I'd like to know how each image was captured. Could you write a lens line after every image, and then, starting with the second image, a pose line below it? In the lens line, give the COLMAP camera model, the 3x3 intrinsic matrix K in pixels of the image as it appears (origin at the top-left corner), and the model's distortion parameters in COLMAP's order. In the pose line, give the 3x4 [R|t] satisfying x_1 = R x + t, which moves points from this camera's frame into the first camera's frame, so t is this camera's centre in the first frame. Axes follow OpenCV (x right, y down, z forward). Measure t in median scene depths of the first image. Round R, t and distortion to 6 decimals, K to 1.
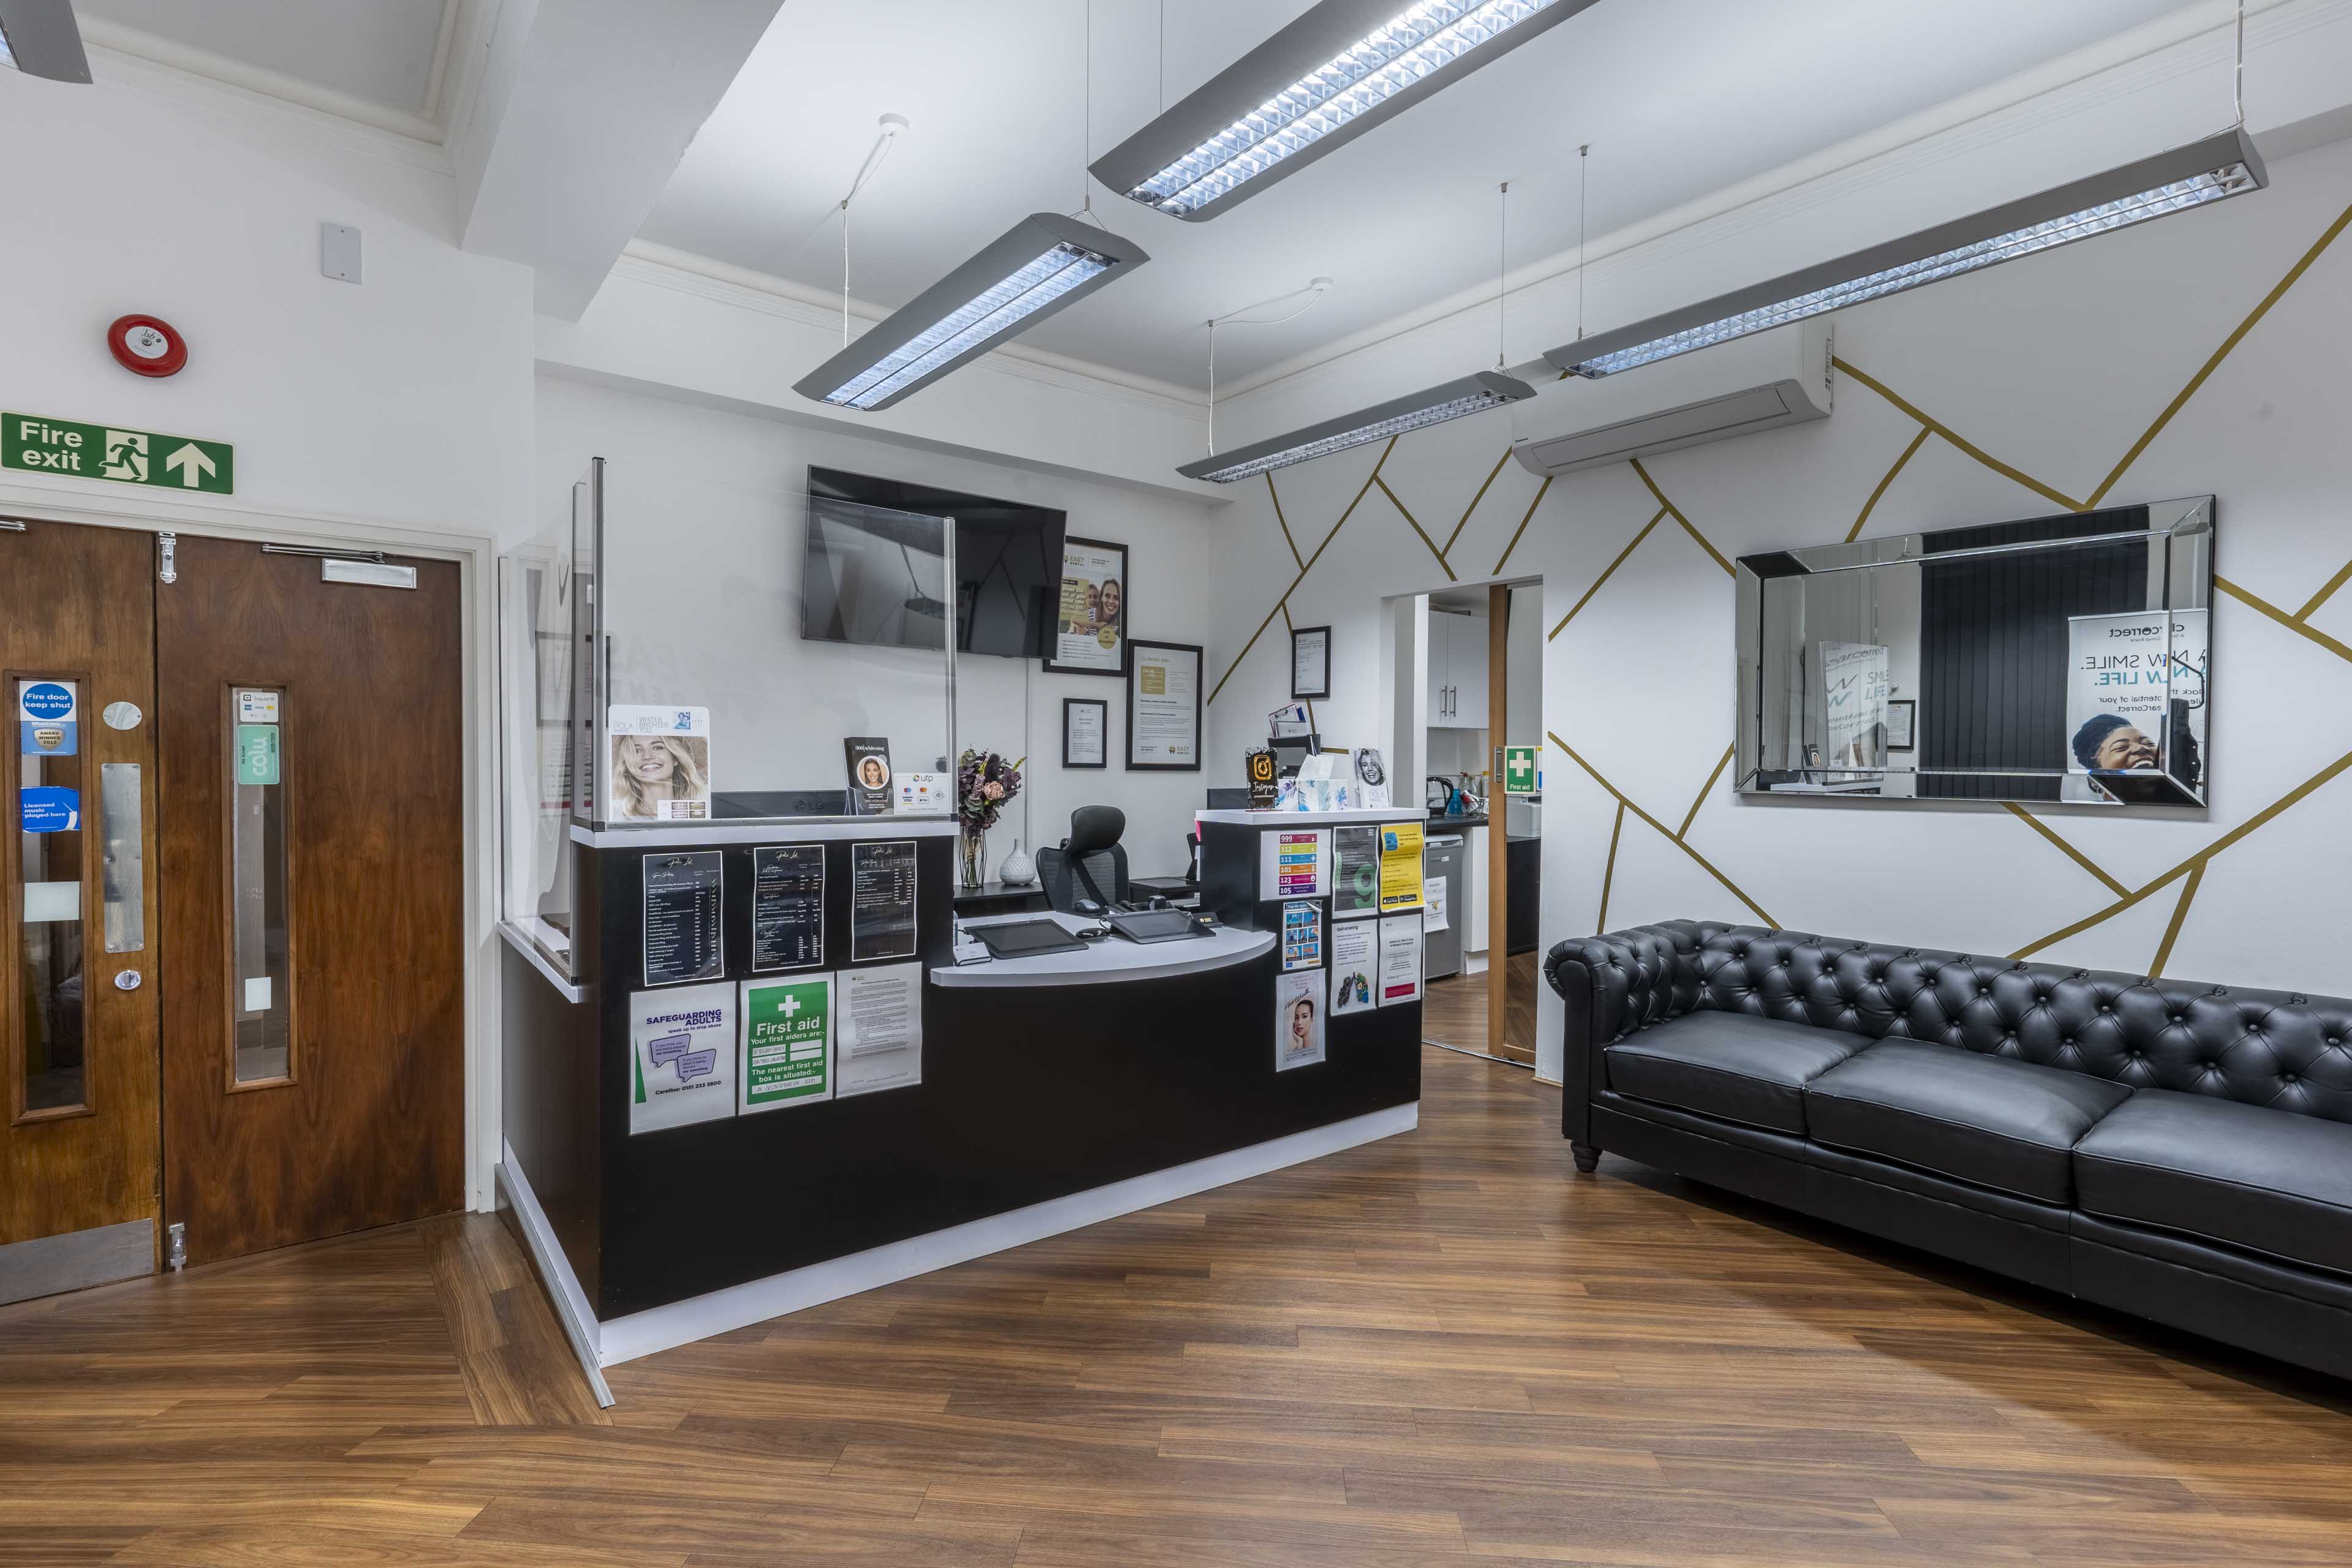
lens RADIAL K [[1121.9, 0, 1188.2], [0, 1121.9, 769.9], [0, 0, 1]] dist [0.004919, -0.001975]
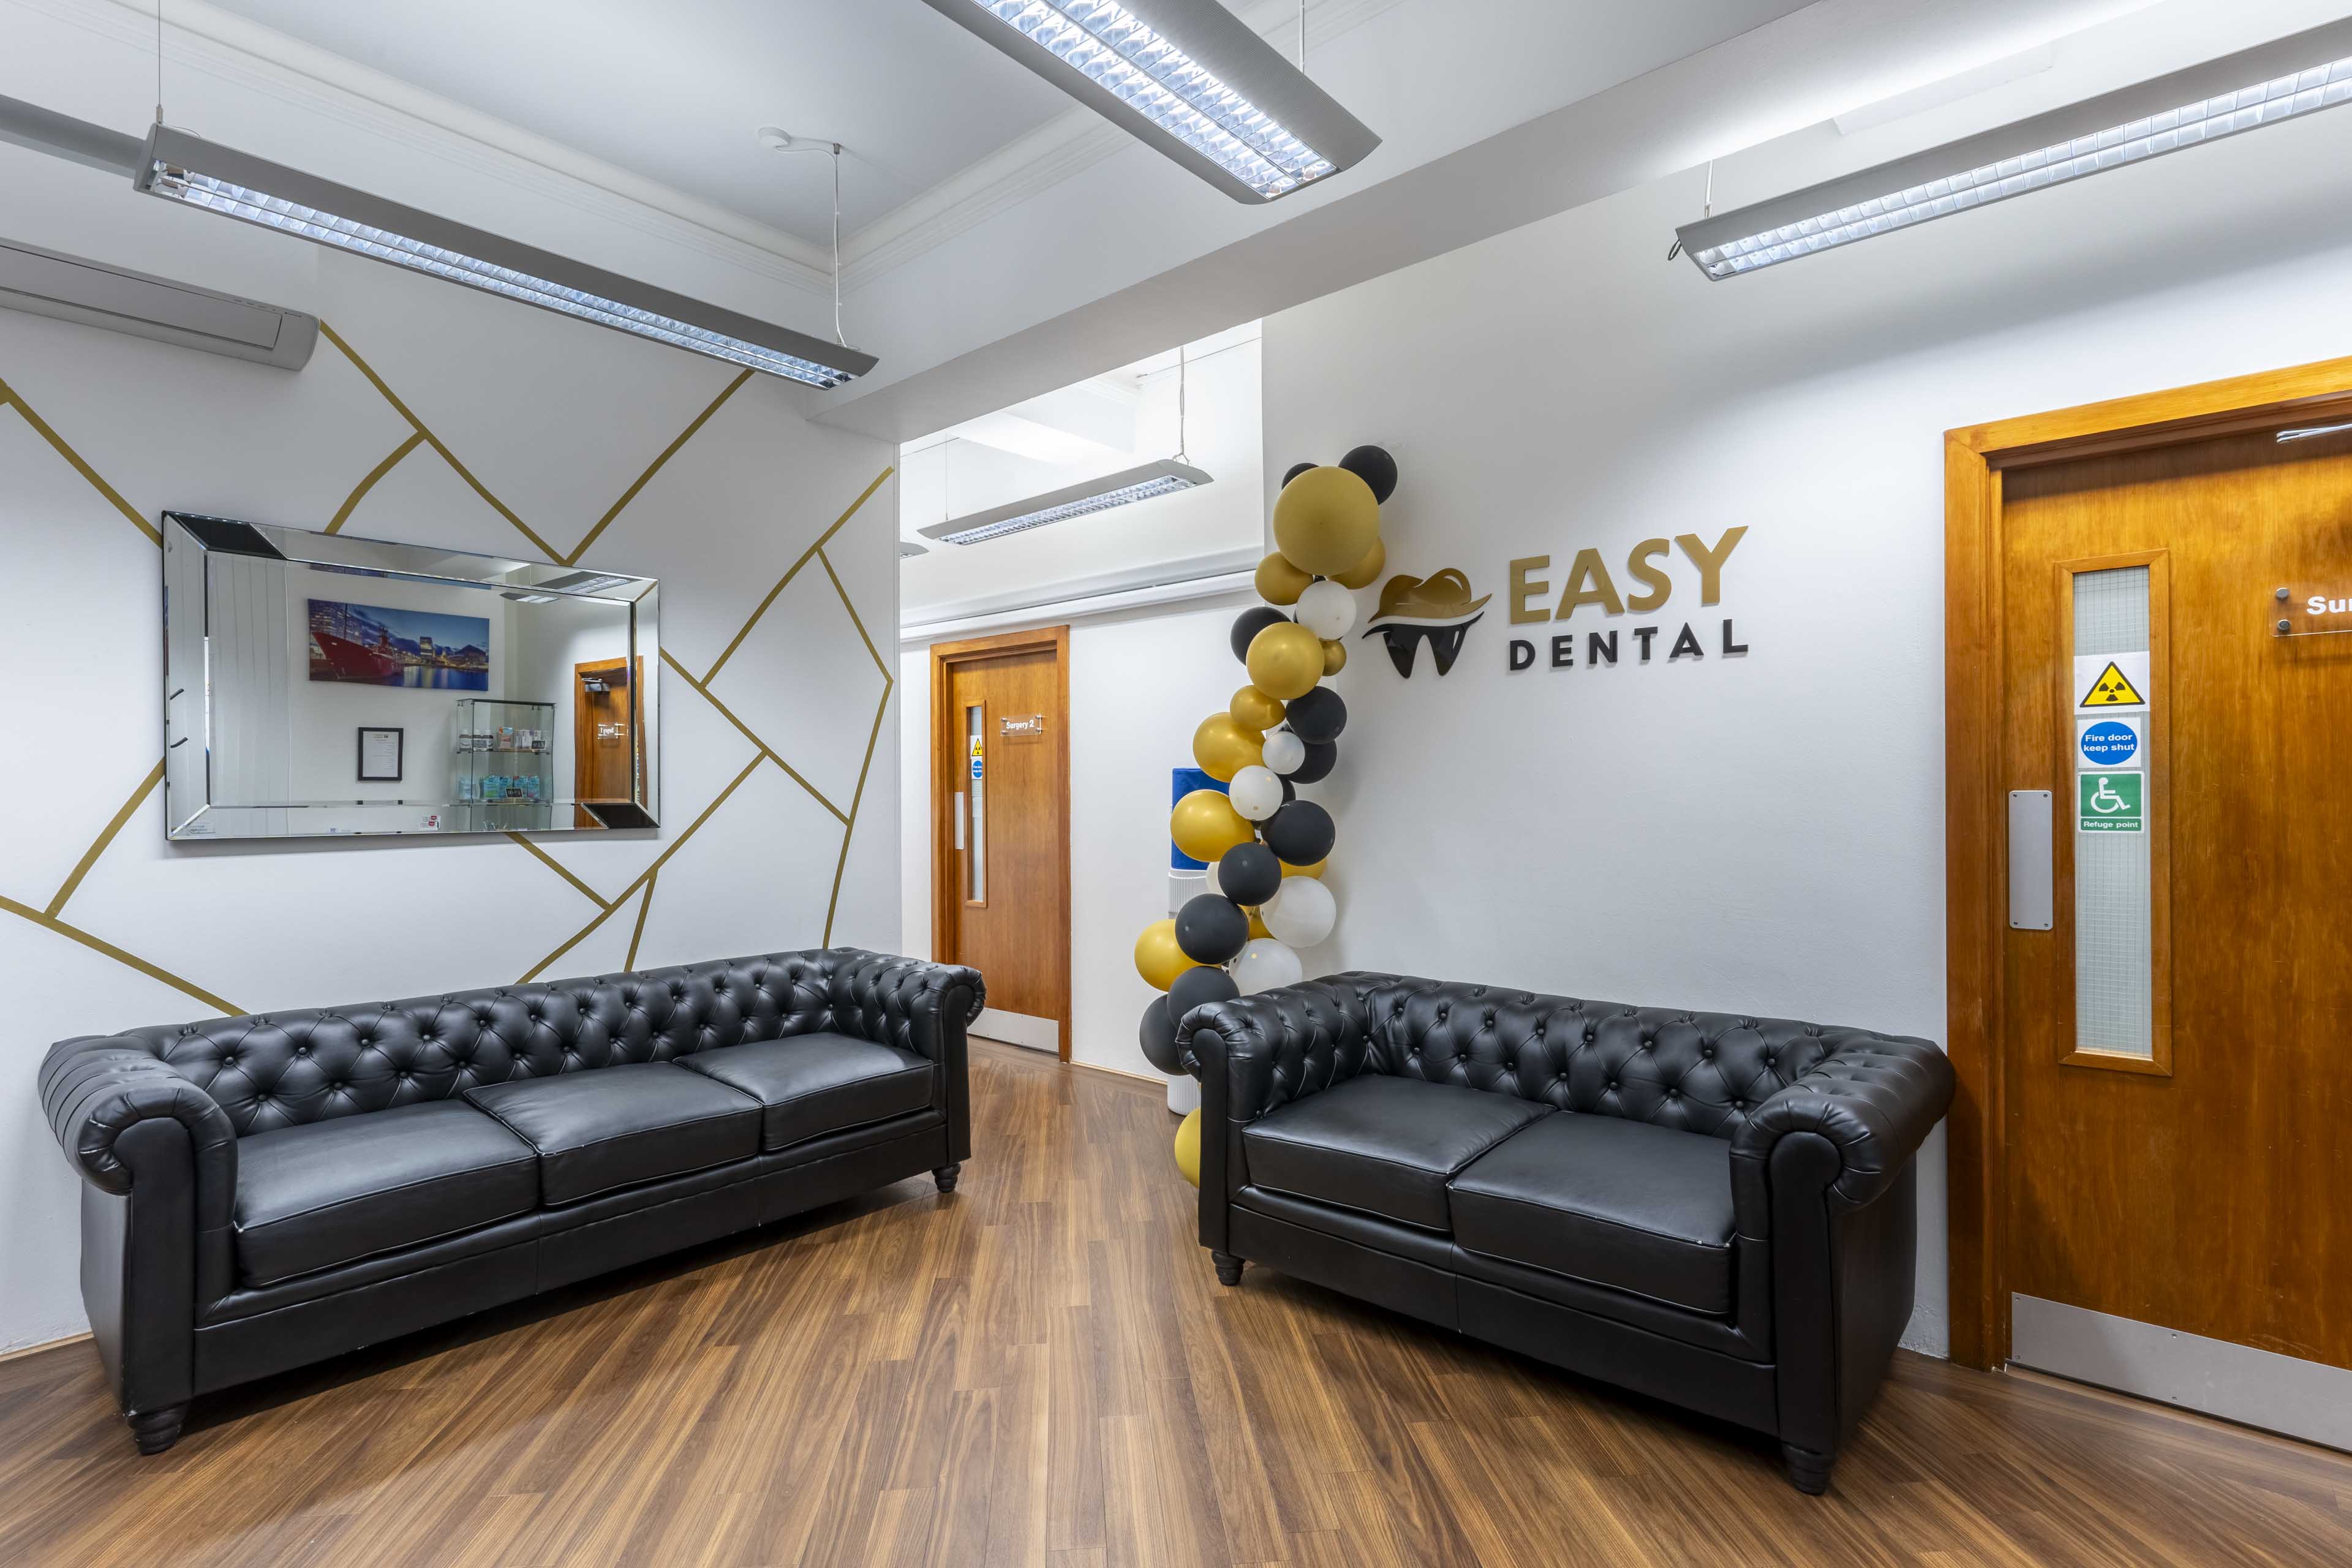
lens RADIAL K [[1121.9, 0, 1183.5], [0, 1121.9, 790.1], [0, 0, 1]] dist [0.004919, -0.001975]
pose [[-0.167473, 0.000462, 0.985877, -0.409277], [0.022619, 0.999738, 0.003374, 0.000928], [-0.985617, 0.022864, -0.167440, 0.611649]]
